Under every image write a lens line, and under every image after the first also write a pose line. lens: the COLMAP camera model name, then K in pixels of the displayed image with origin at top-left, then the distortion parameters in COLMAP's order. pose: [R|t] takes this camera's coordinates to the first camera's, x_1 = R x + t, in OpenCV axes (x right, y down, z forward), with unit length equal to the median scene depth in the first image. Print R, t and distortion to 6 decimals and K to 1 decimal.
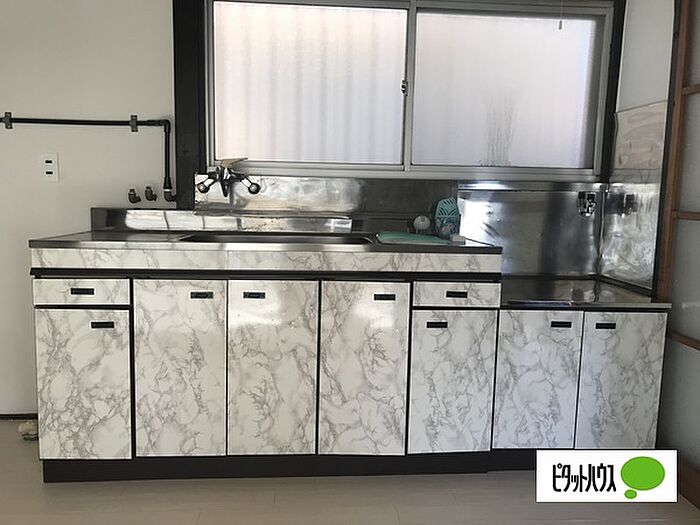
lens RADIAL K [[574.6, 0, 349.4], [0, 574.6, 262.4], [0, 0, 1]] dist [0.043350, -0.018291]
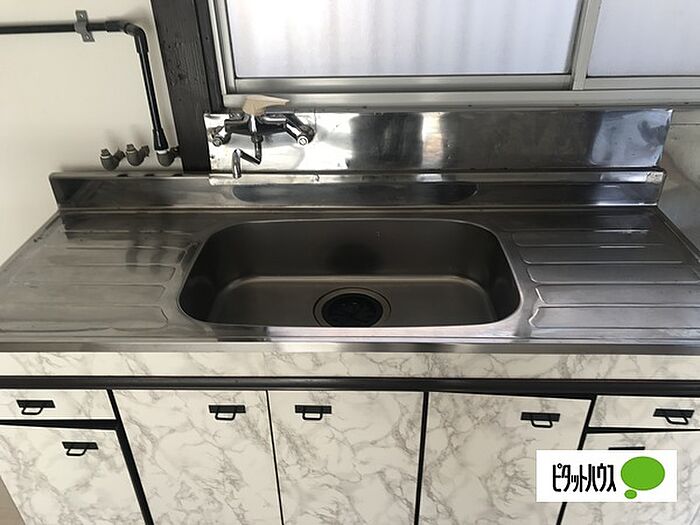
lens RADIAL K [[574.6, 0, 349.7], [0, 574.6, 262.3], [0, 0, 1]] dist [0.043350, -0.018291]
pose [[0.993597, 0.023448, -0.110525, -0.065862], [0.026097, 0.904148, 0.426421, -0.326448], [0.109930, -0.426575, 0.897747, 0.530581]]
